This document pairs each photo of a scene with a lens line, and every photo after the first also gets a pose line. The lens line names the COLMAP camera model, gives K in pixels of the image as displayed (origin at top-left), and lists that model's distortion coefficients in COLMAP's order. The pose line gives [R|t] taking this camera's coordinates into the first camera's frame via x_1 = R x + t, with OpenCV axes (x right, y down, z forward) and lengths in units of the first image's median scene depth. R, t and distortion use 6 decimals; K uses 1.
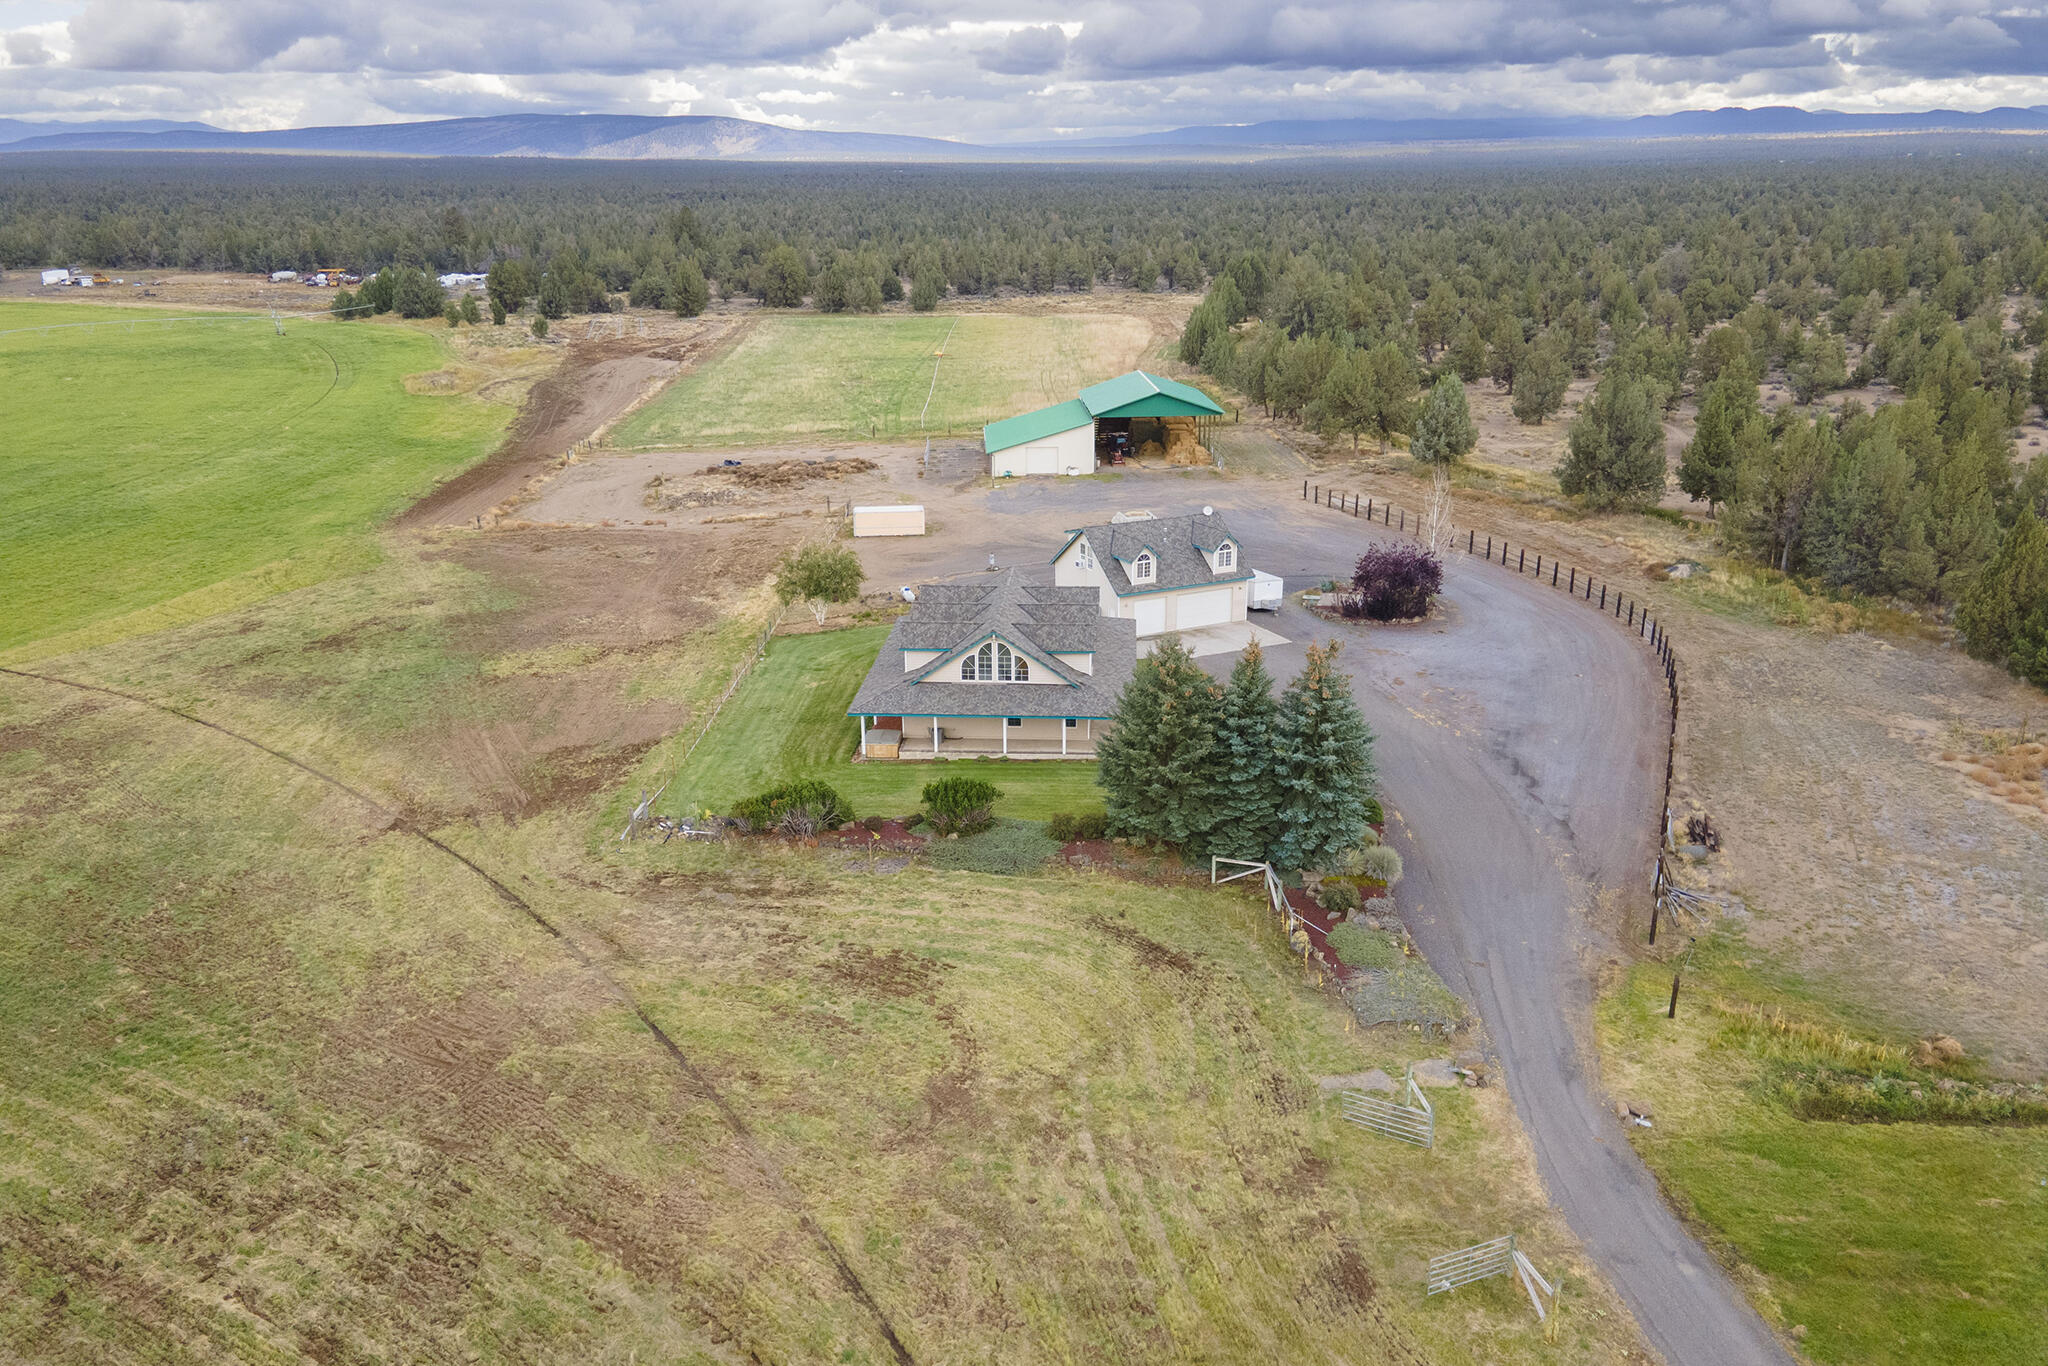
lens RADIAL K [[1494.3, 0, 1041.2], [0, 1494.3, 728.1], [0, 0, 1]] dist [0.026160, 0.023245]
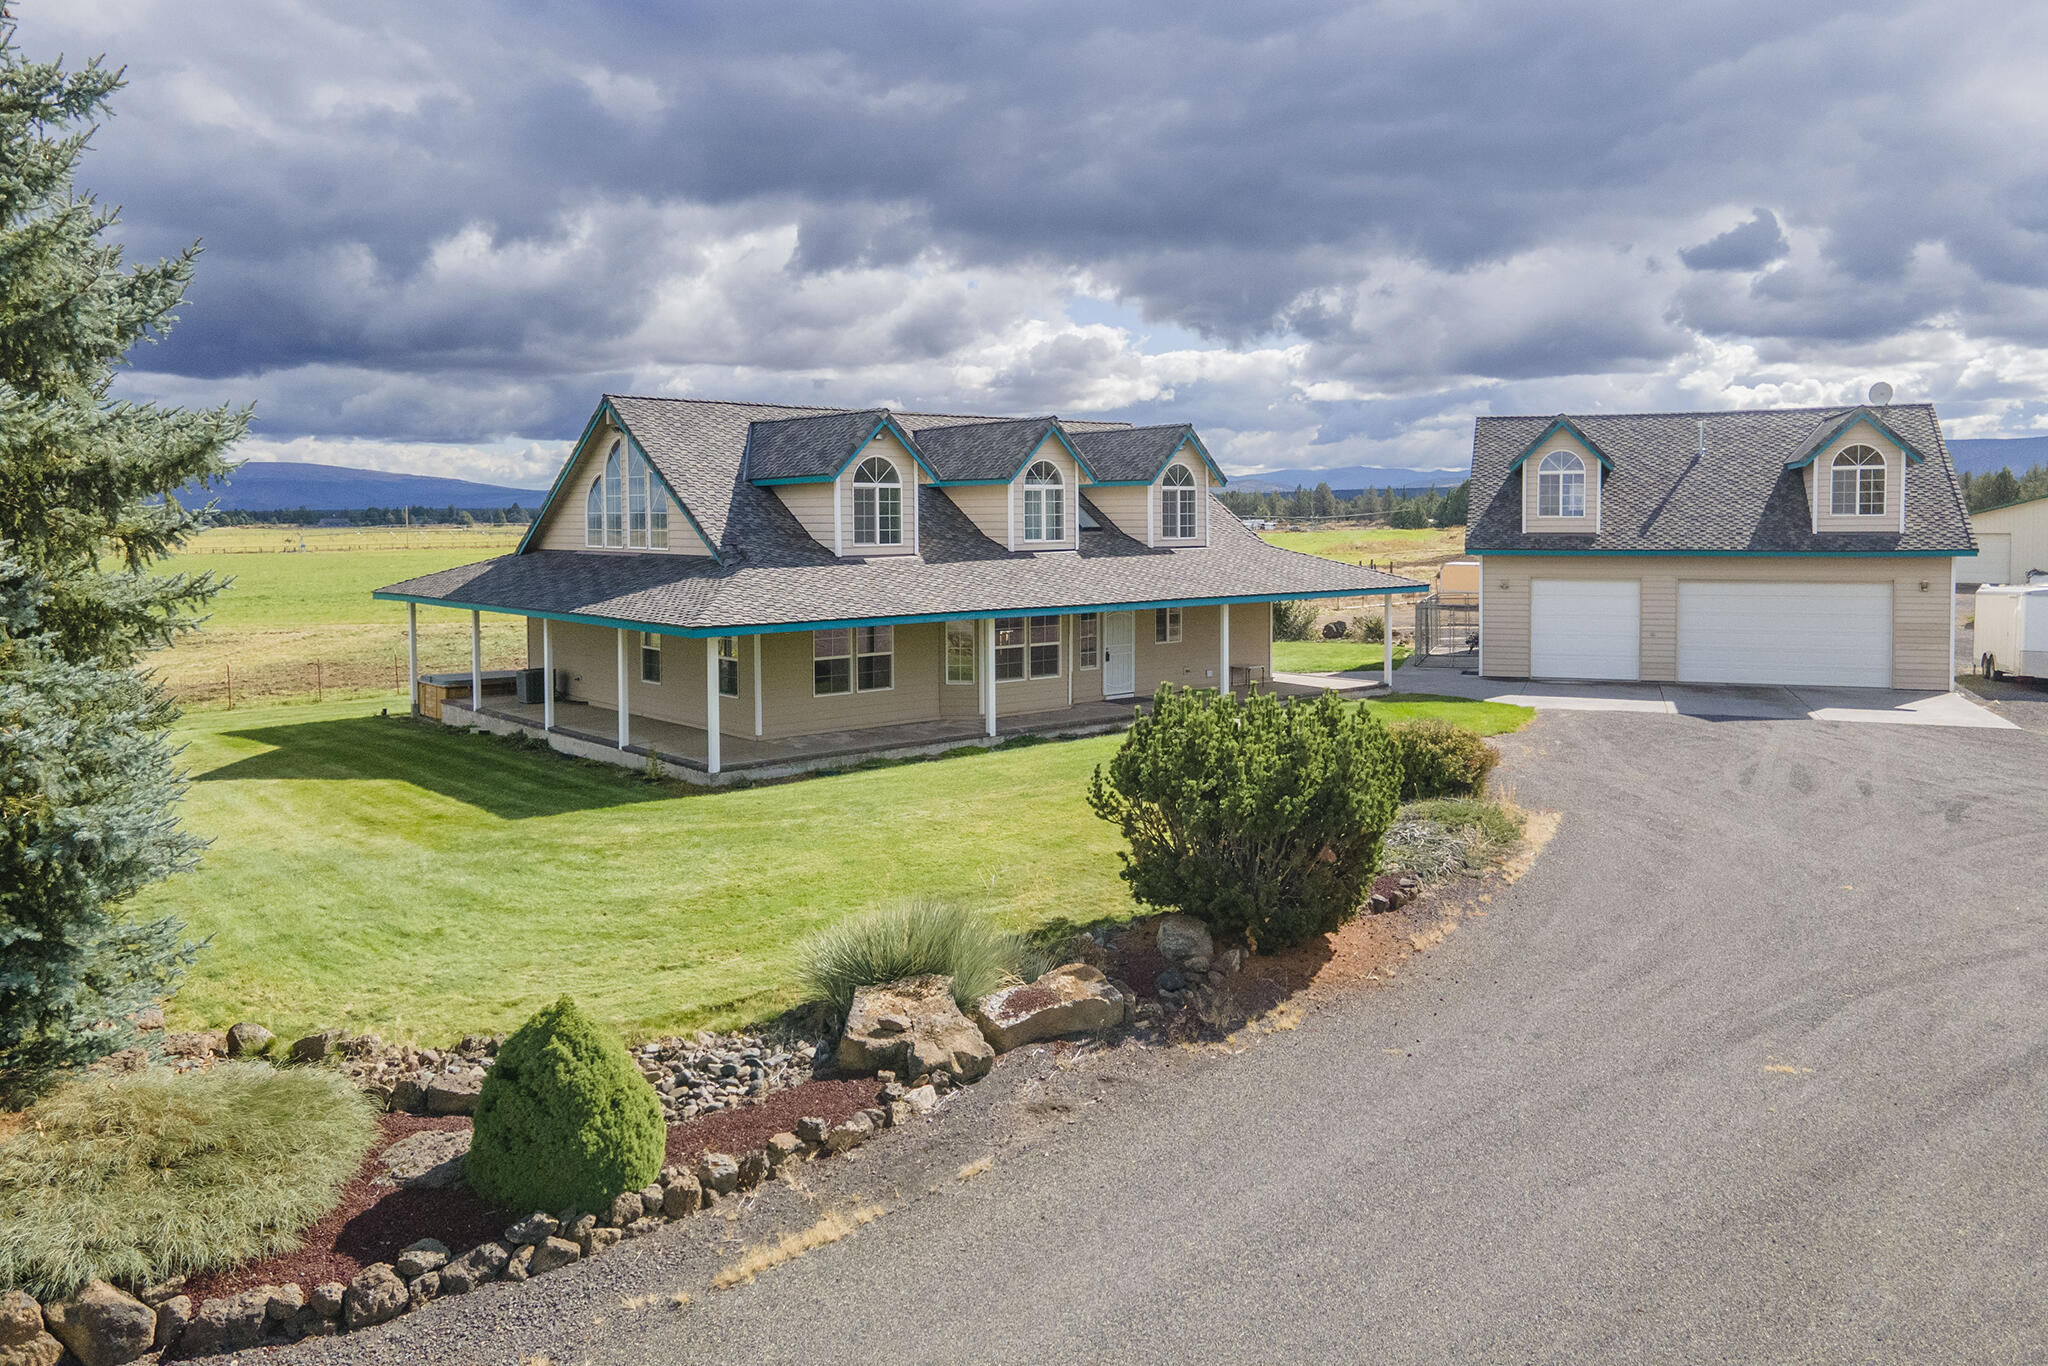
lens RADIAL K [[1494.3, 0, 1032.2], [0, 1494.3, 588.6], [0, 0, 1]] dist [0.026160, 0.023245]
pose [[0.689075, 0.033709, -0.723906, 0.309482], [-0.245283, 0.950809, -0.189207, 0.023954], [0.681918, 0.307939, 0.663447, 0.831487]]
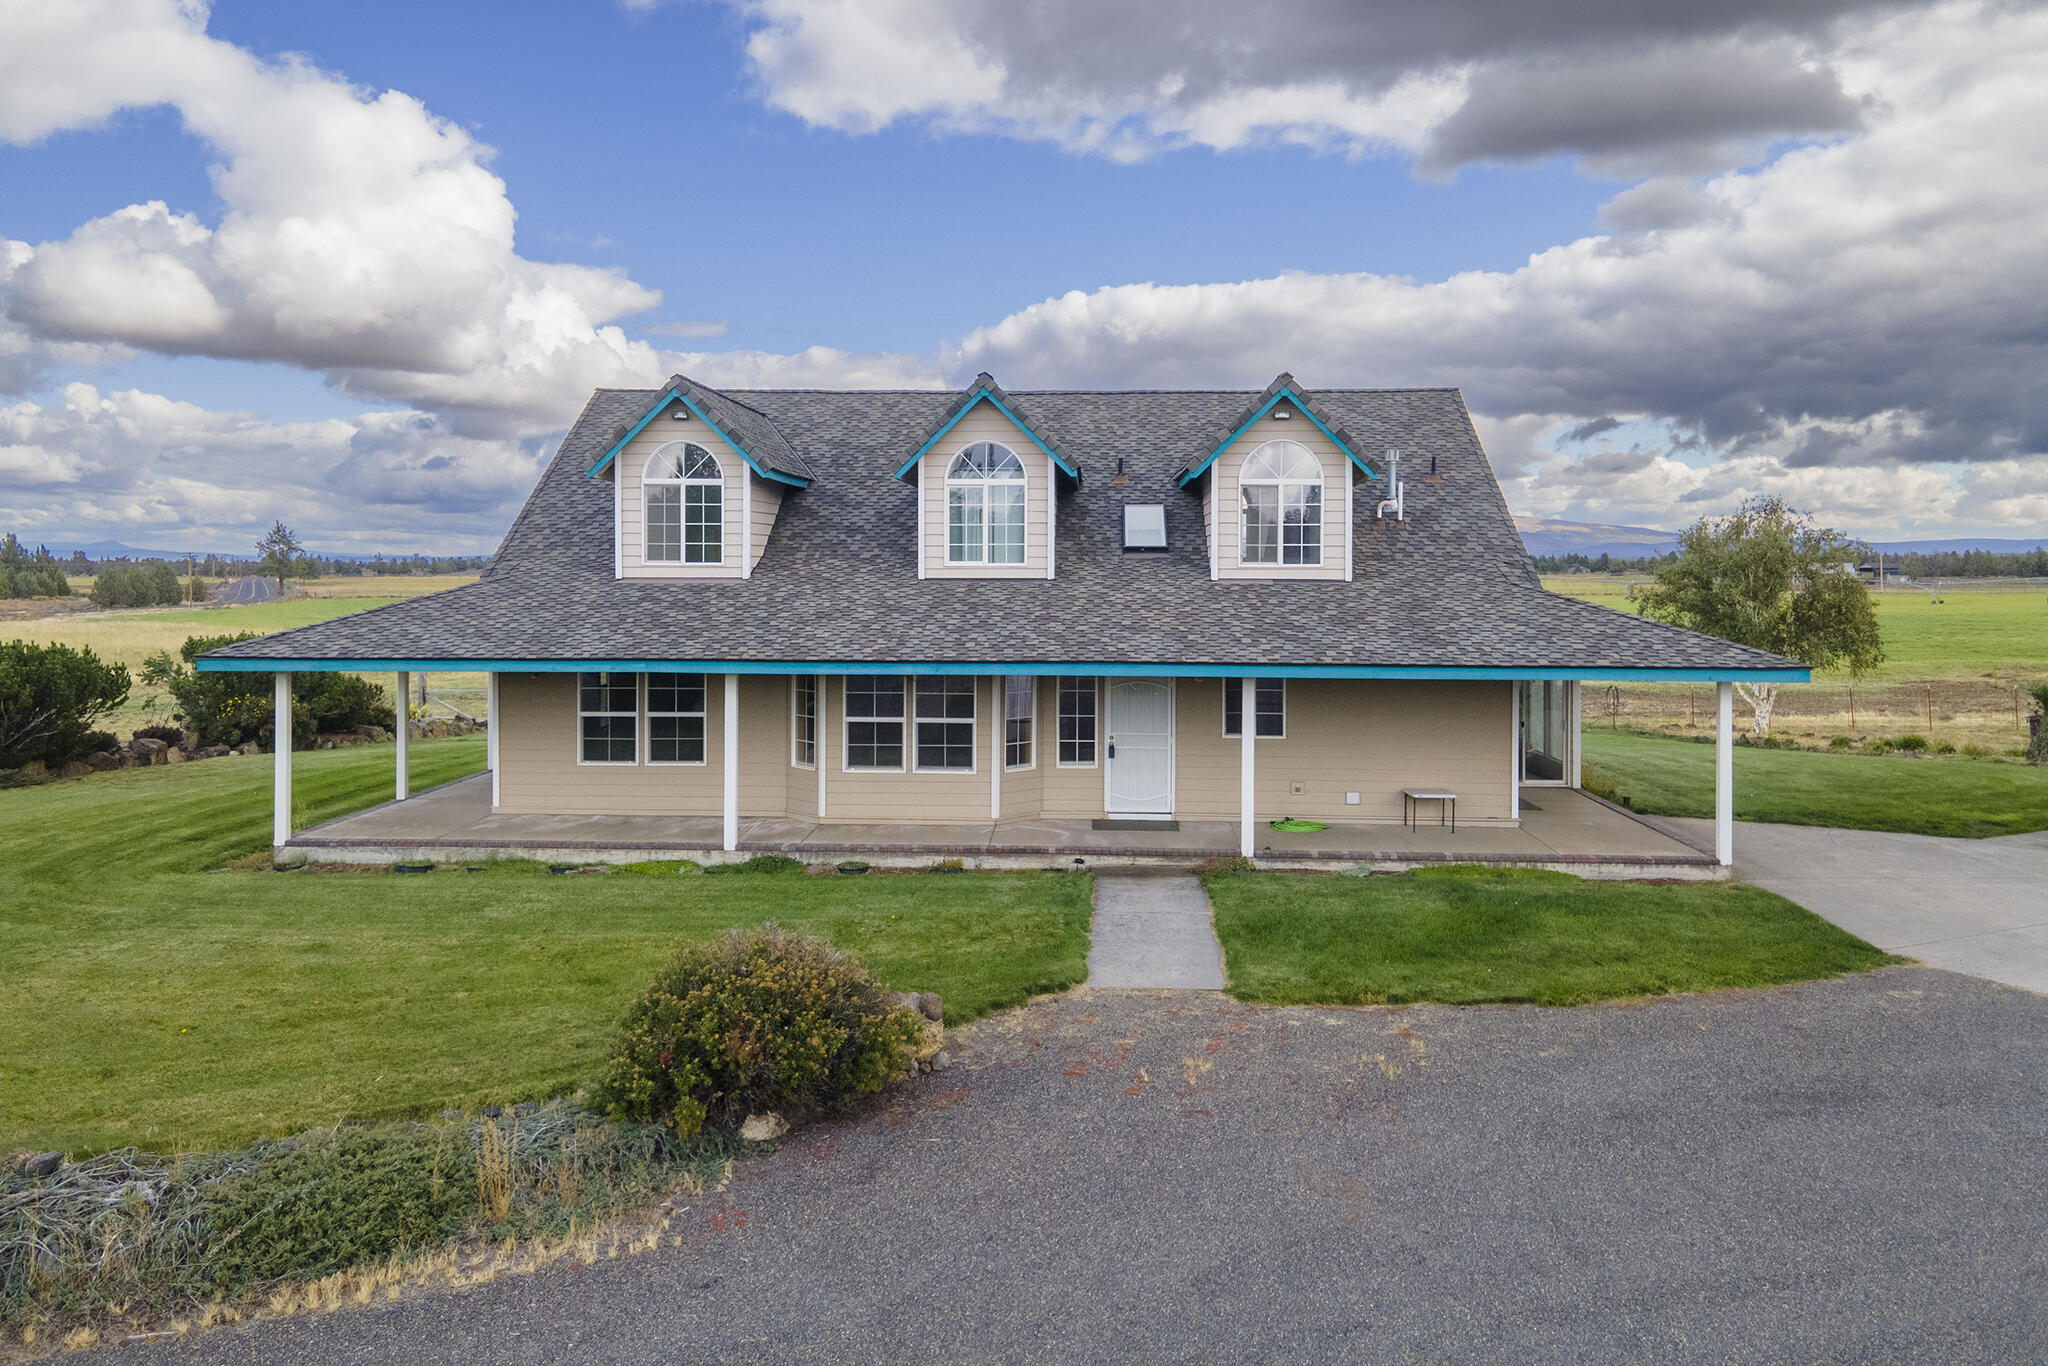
lens RADIAL K [[1494.3, 0, 1038.5], [0, 1494.3, 582.7], [0, 0, 1]] dist [0.026160, 0.023245]
pose [[0.008968, 0.013930, -0.999863, 0.285891], [-0.347058, 0.937791, 0.009952, -0.062550], [0.937801, 0.346921, 0.013245, 1.087077]]
